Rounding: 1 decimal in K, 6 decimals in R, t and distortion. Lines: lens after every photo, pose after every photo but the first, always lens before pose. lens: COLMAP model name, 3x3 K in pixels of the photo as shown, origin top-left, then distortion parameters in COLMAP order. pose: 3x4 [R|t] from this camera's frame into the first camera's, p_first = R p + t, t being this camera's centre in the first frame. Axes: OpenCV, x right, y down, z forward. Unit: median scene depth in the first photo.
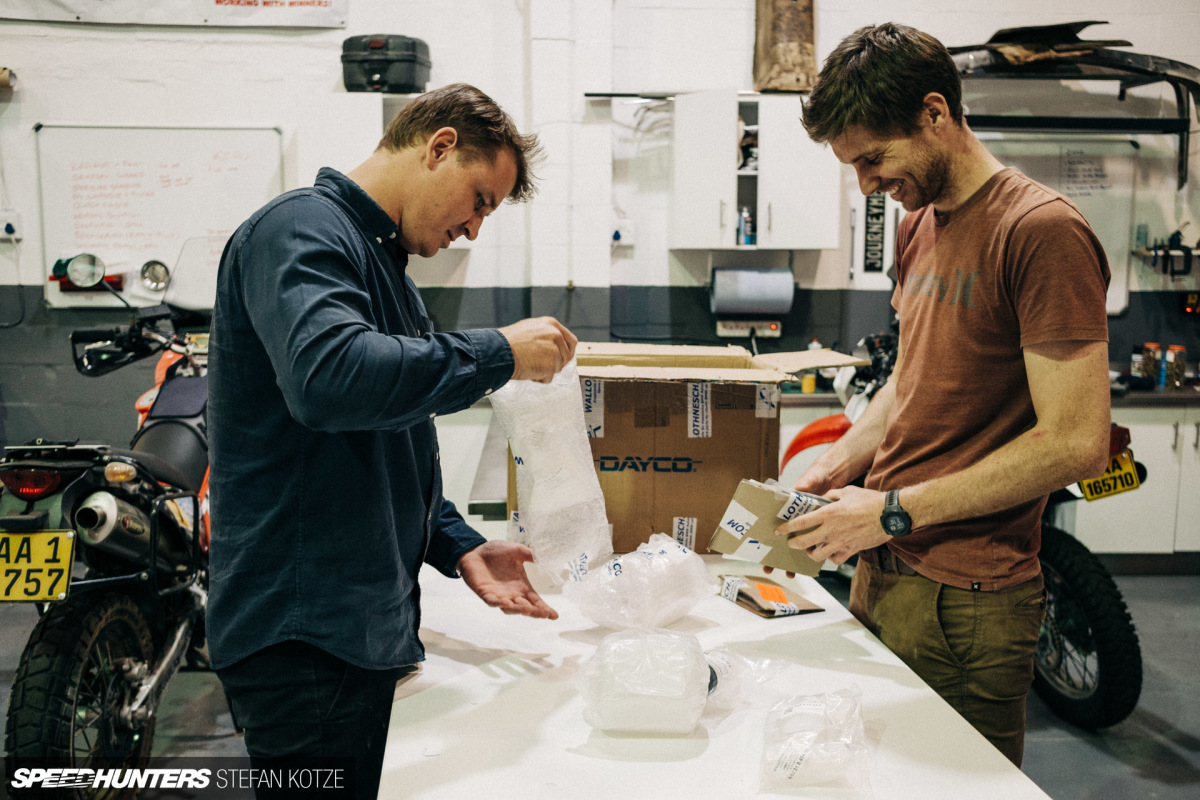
lens RADIAL K [[1143.7, 0, 591.1], [0, 1143.7, 403.3], [0, 0, 1]] dist [-0.020259, 0.000000]
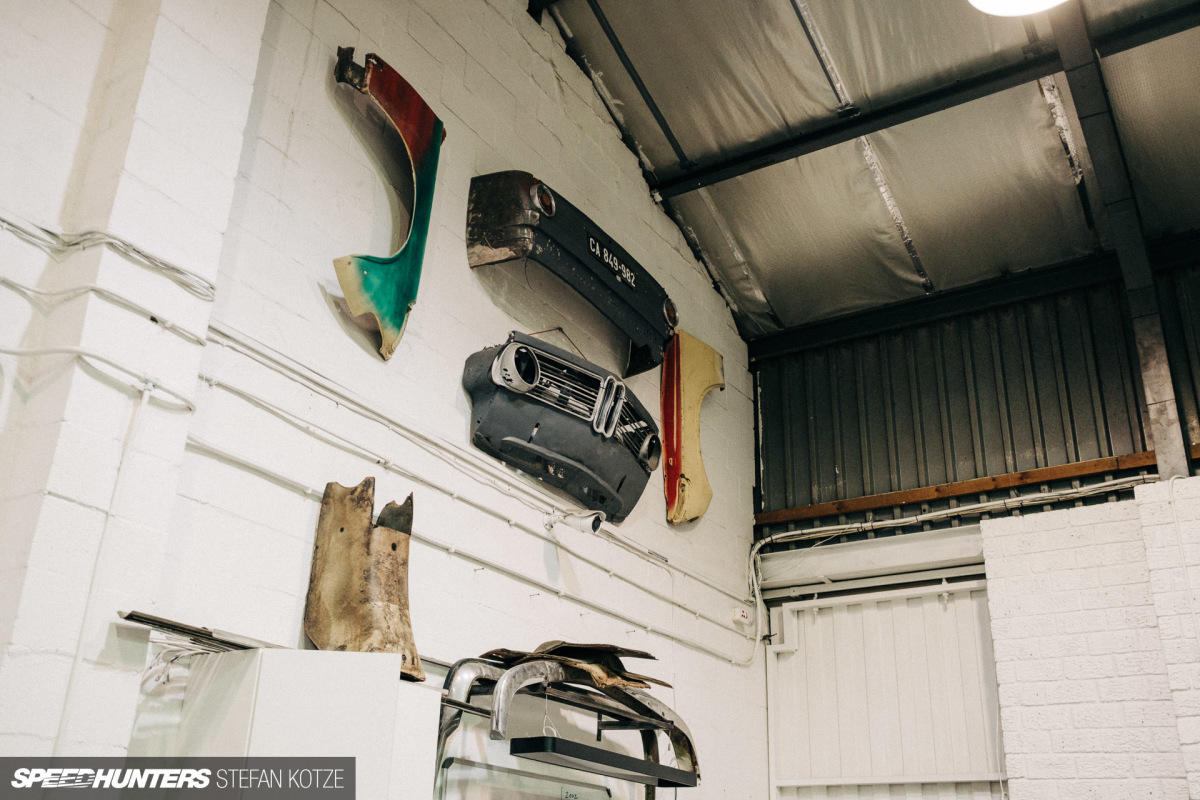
lens RADIAL K [[1143.7, 0, 601.2], [0, 1143.7, 402.6], [0, 0, 1]] dist [-0.020259, 0.000000]
pose [[0.559690, 0.348169, 0.752015, -0.325337], [0.077377, 0.881540, -0.465725, -0.086796], [-0.825082, 0.318850, 0.466449, 0.522906]]
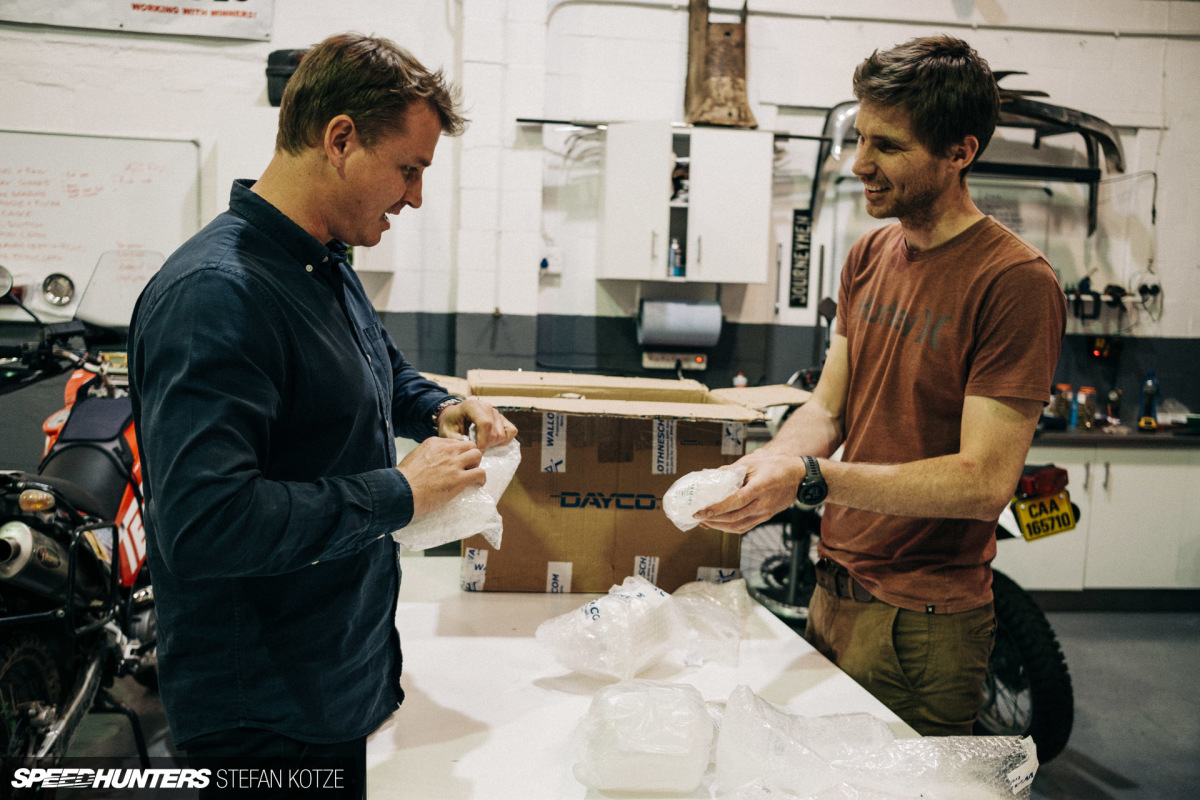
lens RADIAL K [[1143.7, 0, 597.2], [0, 1143.7, 399.1], [0, 0, 1]] dist [-0.020259, 0.000000]
pose [[0.995165, 0.021937, 0.095741, -0.025488], [-0.019258, 0.999399, -0.028817, -0.002035], [-0.096315, 0.026834, 0.994989, 0.017796]]
